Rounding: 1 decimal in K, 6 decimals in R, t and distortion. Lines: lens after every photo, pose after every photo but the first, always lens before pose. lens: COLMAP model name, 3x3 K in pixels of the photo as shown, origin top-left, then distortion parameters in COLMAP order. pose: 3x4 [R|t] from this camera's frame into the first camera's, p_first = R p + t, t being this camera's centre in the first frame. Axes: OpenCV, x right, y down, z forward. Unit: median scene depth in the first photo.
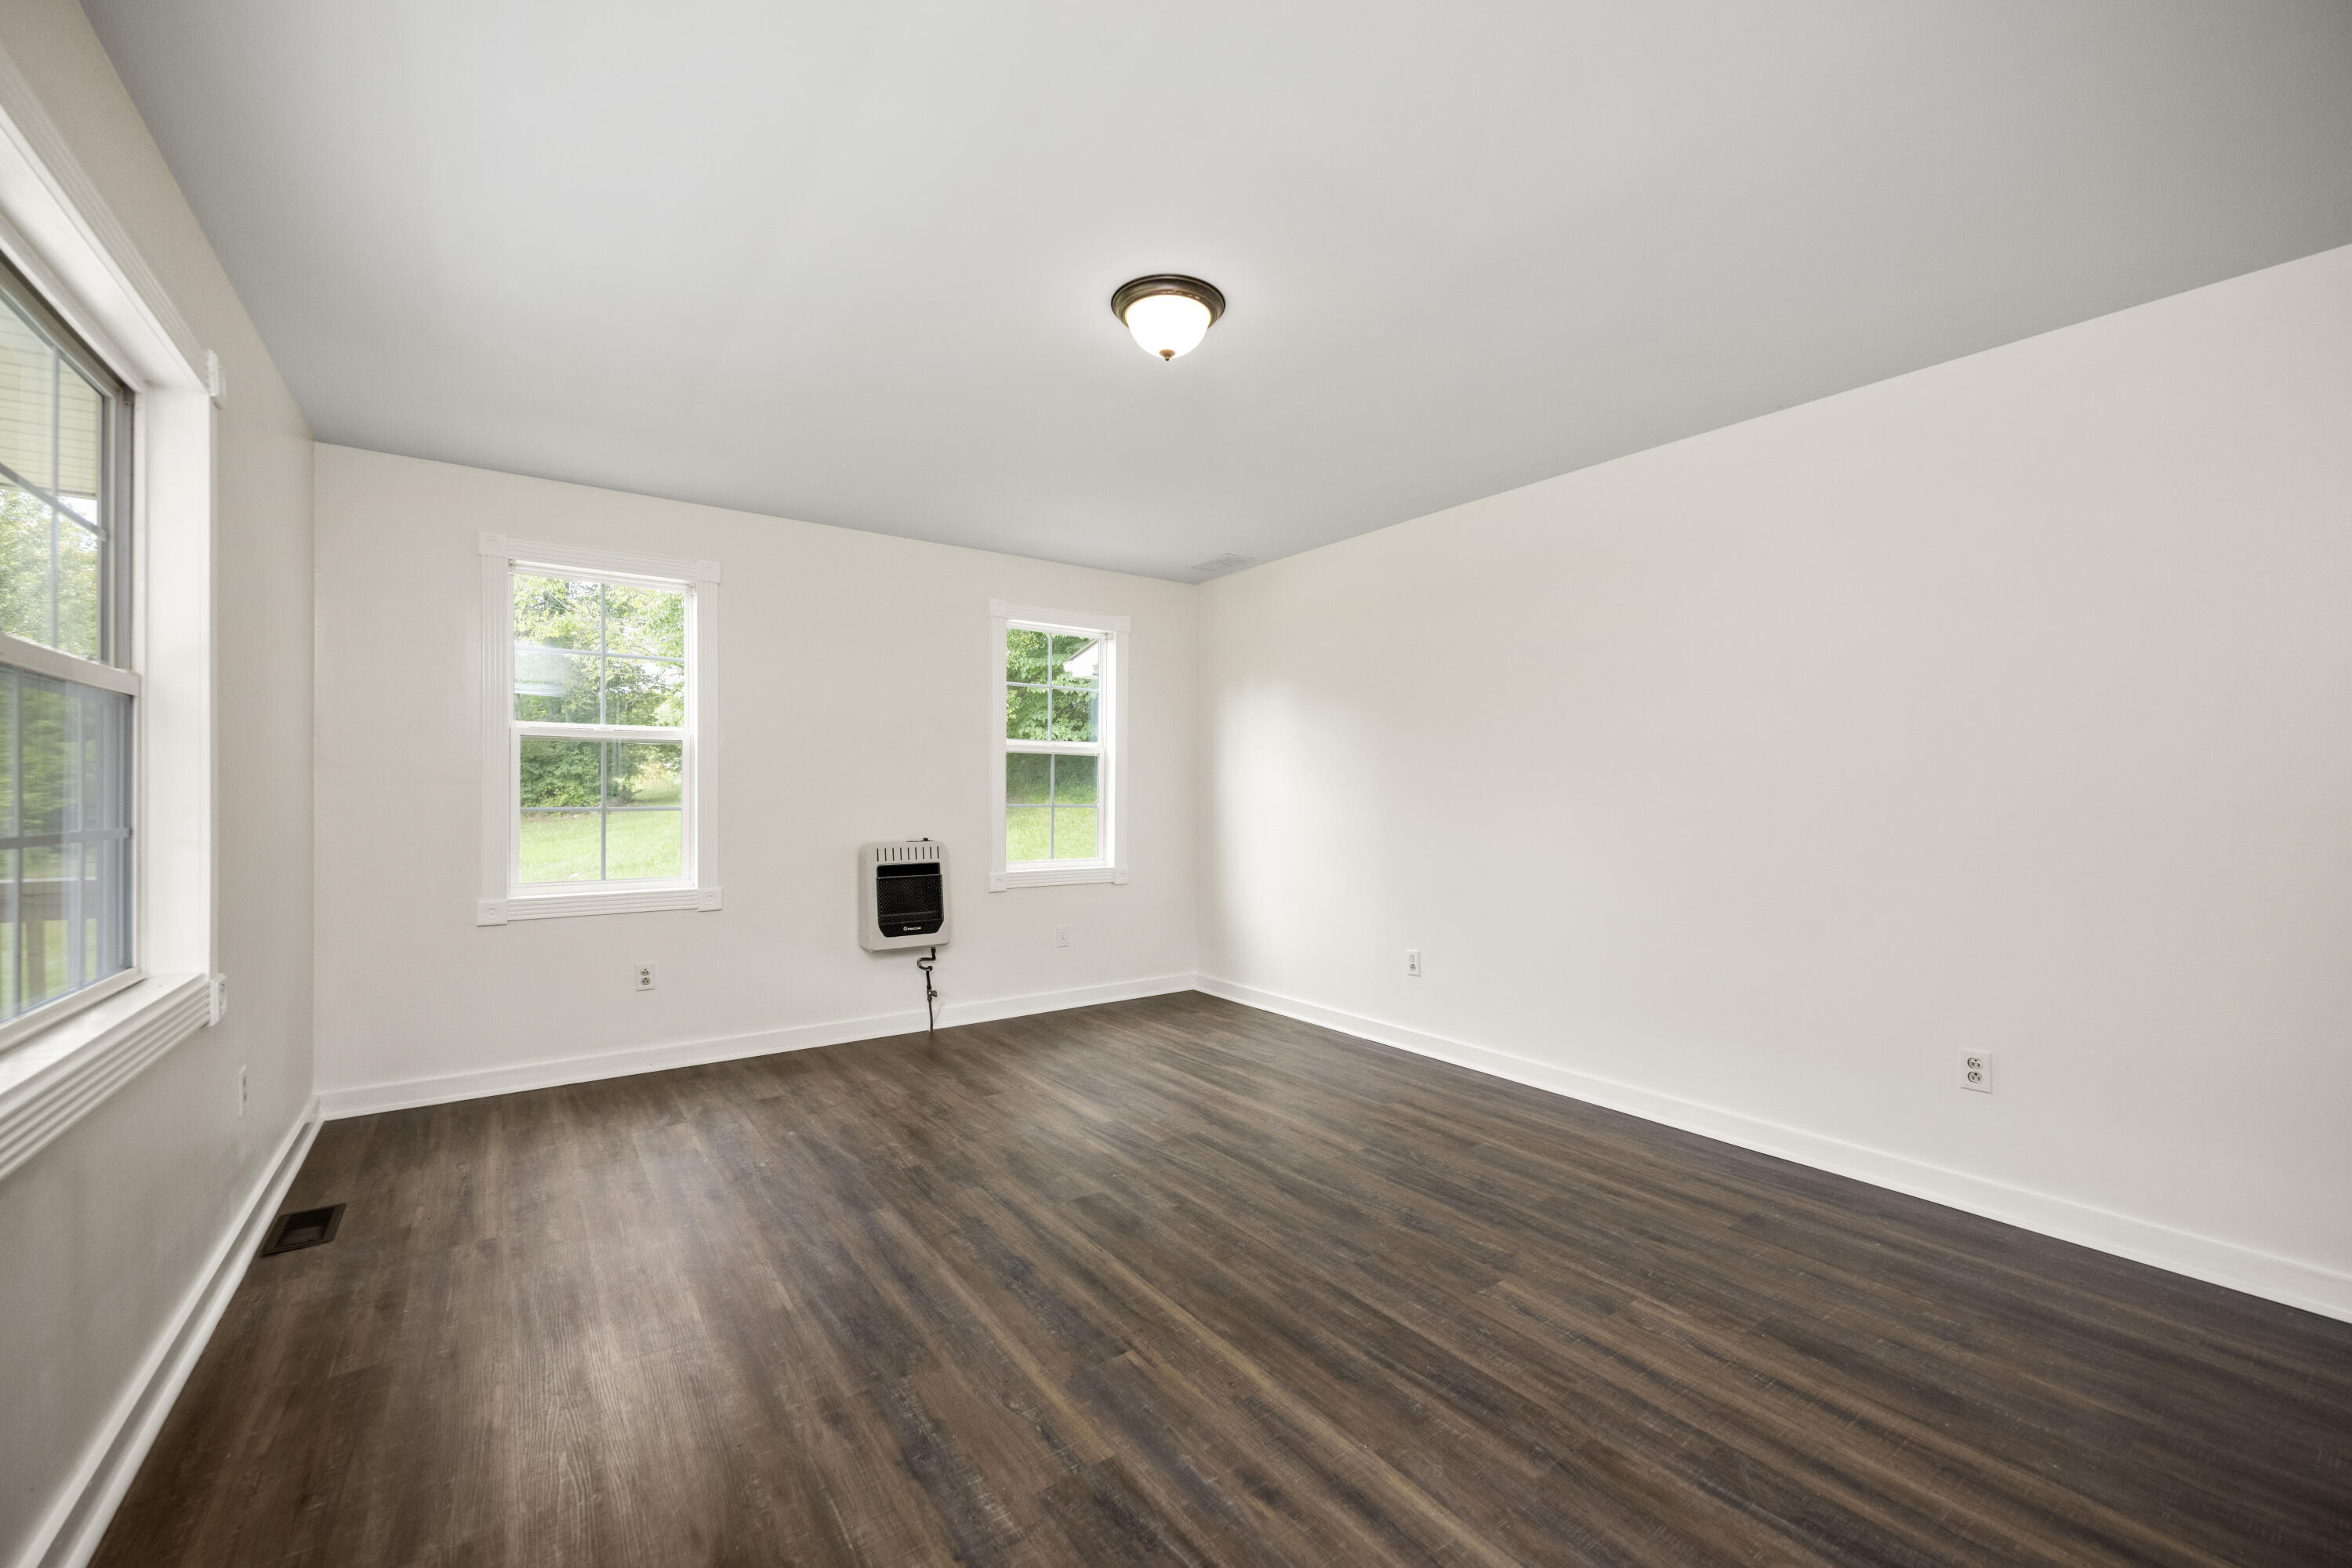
lens RADIAL K [[948.1, 0, 1175.6], [0, 948.1, 788.3], [0, 0, 1]] dist [-0.002859, 0.000215]
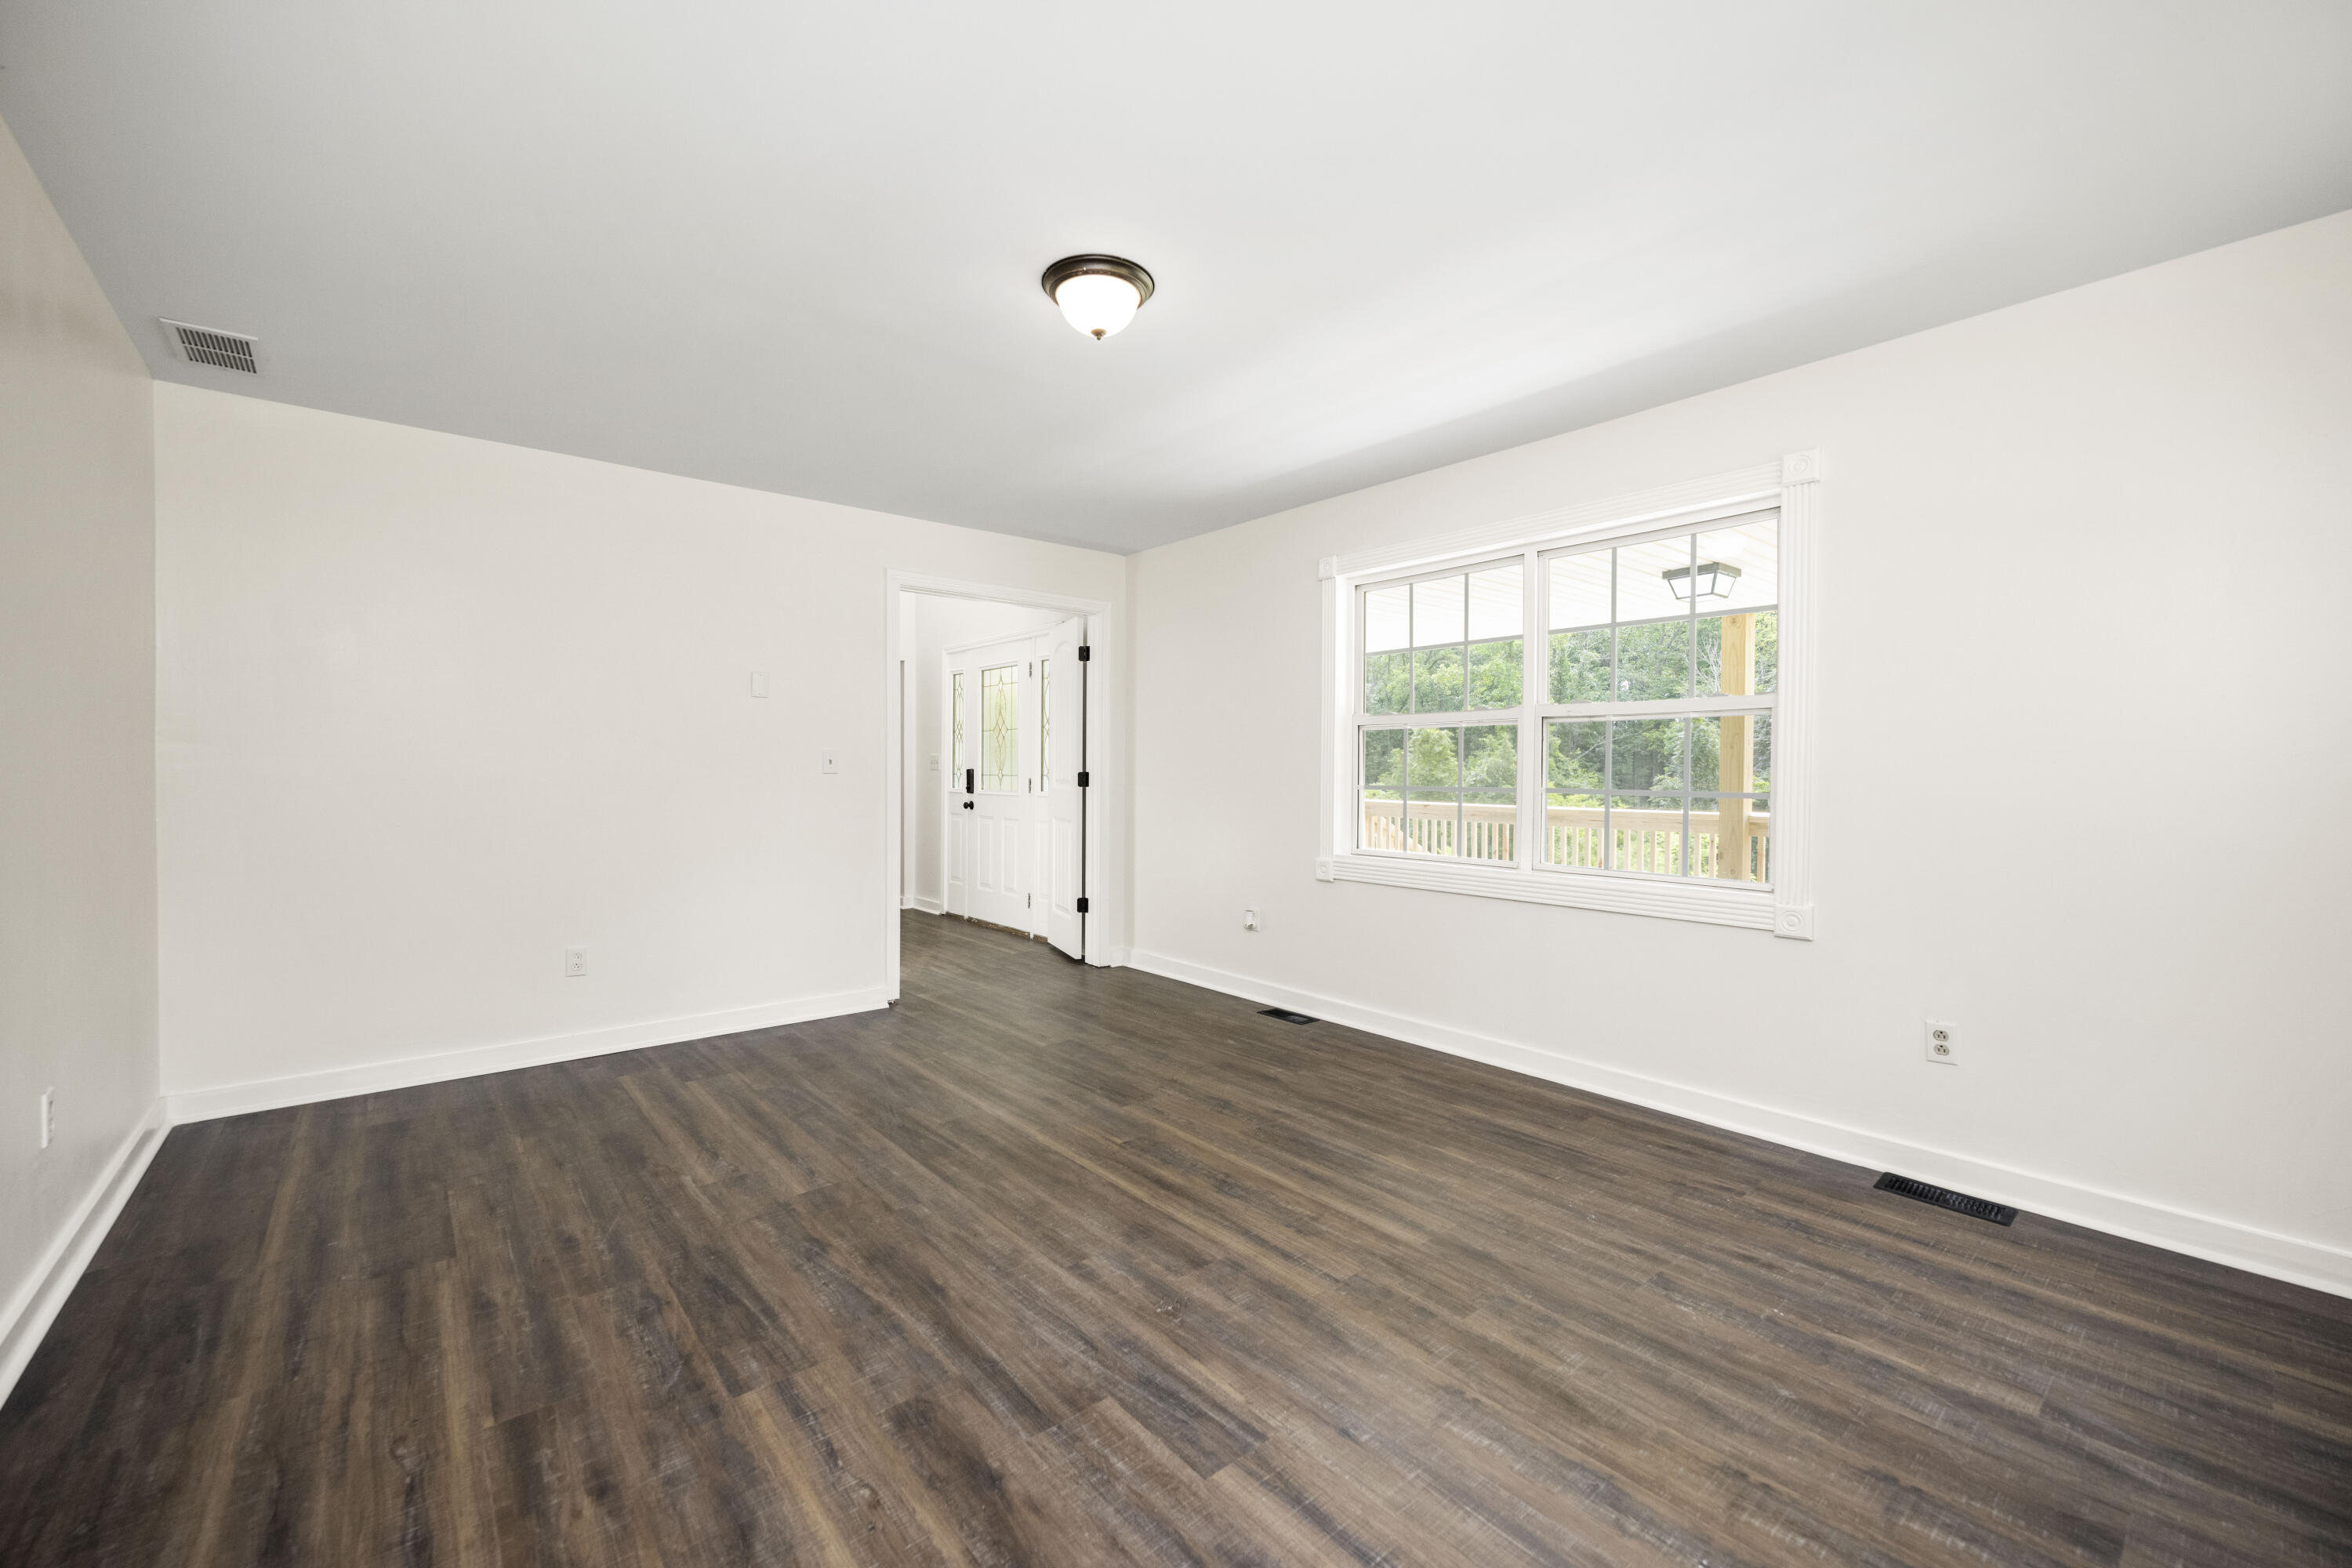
lens RADIAL K [[948.1, 0, 1176.9], [0, 948.1, 780.5], [0, 0, 1]] dist [-0.002859, 0.000215]
pose [[-0.997067, -0.005397, -0.076339, -0.016334], [-0.005705, 0.999976, 0.003821, 0.015945], [0.076316, 0.004246, -0.997075, 1.994259]]
